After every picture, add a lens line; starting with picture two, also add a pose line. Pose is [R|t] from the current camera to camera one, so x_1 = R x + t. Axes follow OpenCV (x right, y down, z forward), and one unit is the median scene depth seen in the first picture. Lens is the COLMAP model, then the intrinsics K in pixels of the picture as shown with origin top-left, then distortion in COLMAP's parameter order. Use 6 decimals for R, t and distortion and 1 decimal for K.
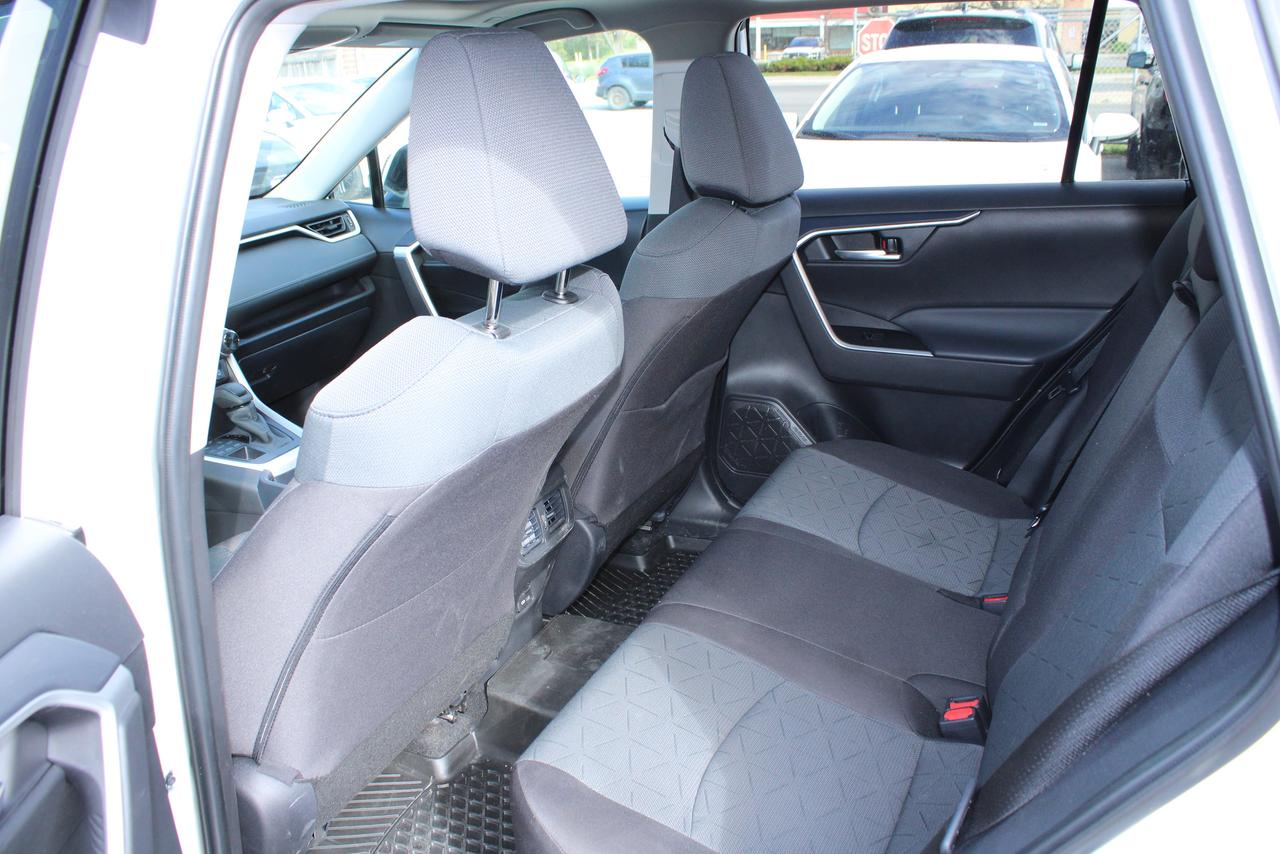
lens RADIAL K [[1071.7, 0, 640.0], [0, 1071.7, 427.0], [0, 0, 1]] dist [-0.177669, 0.147886]
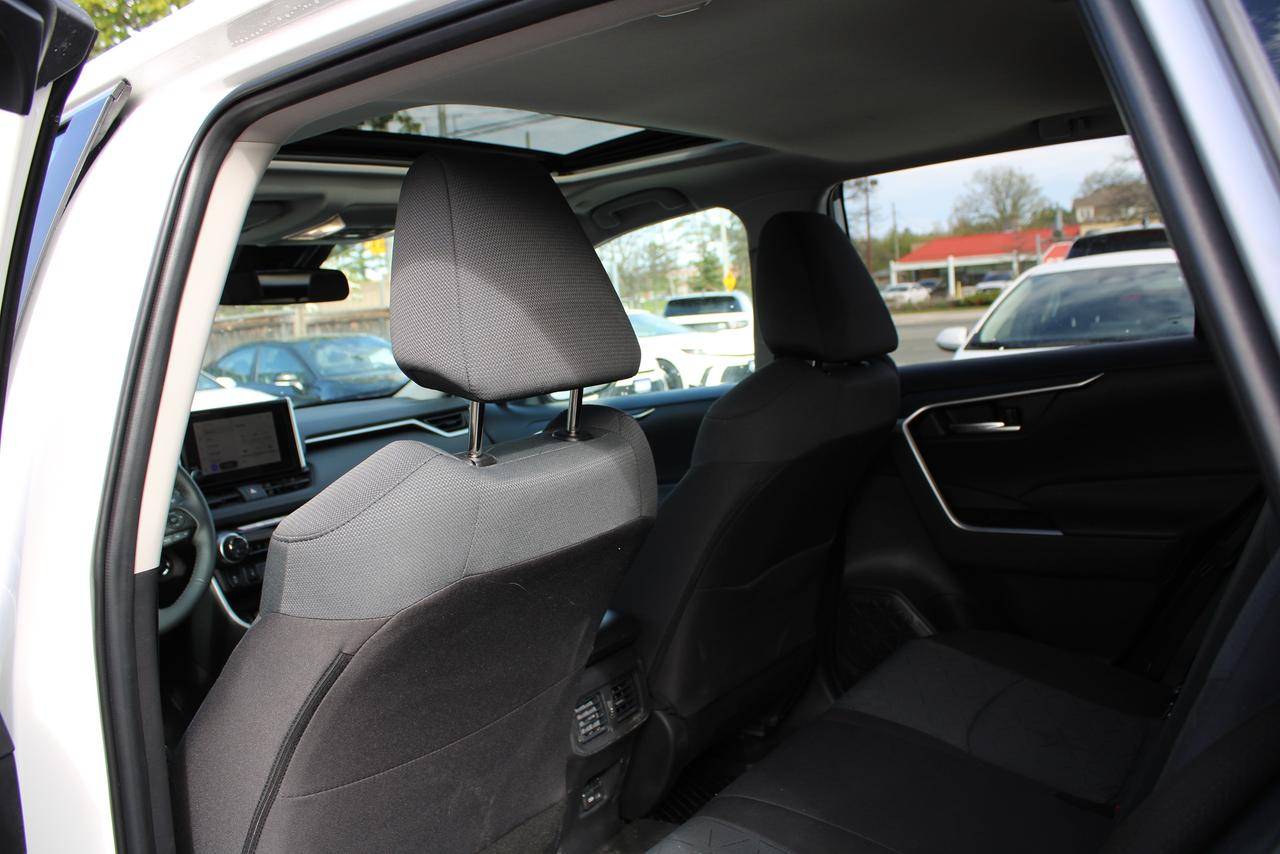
lens RADIAL K [[1071.7, 0, 640.0], [0, 1071.7, 427.0], [0, 0, 1]] dist [-0.177669, 0.147886]
pose [[0.982620, -0.025241, -0.183904, 0.105033], [-0.015818, 0.975724, -0.218433, 0.049647], [0.184953, 0.217546, 0.958366, 0.079122]]
